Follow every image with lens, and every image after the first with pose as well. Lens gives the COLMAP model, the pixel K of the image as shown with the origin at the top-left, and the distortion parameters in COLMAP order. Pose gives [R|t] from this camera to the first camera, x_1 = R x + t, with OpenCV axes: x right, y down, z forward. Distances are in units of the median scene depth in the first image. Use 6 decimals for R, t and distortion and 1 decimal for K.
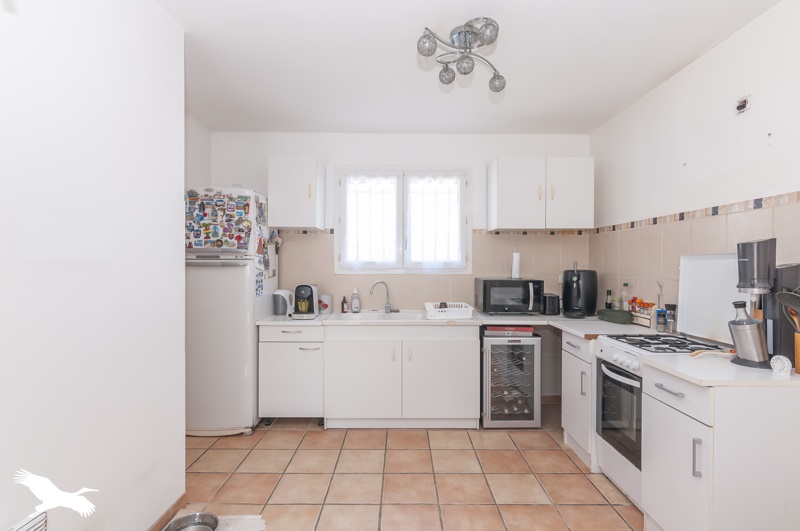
lens RADIAL K [[393.7, 0, 390.4], [0, 393.7, 265.1], [0, 0, 1]] dist [-0.001036, -0.000074]
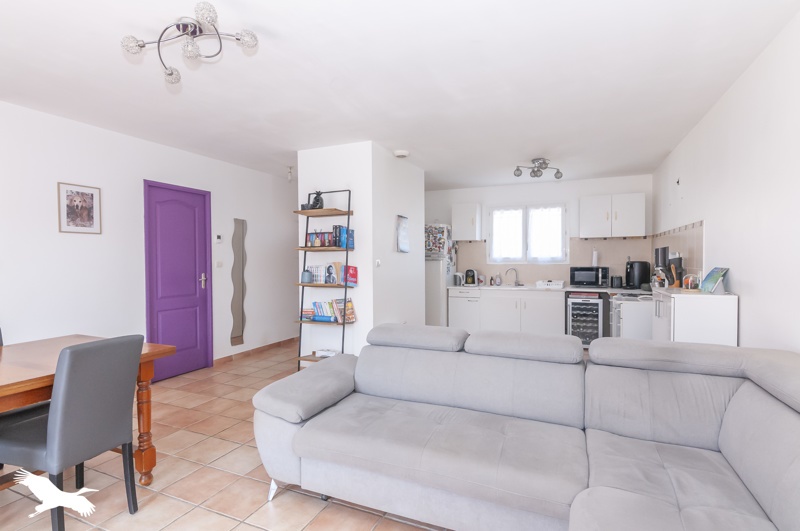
lens RADIAL K [[393.7, 0, 390.4], [0, 393.7, 265.1], [0, 0, 1]] dist [-0.001036, -0.000074]
pose [[0.916614, -0.002382, -0.399766, 0.190697], [0.007435, 0.999911, 0.011090, 0.002811], [0.399704, -0.013137, 0.916550, -0.905607]]
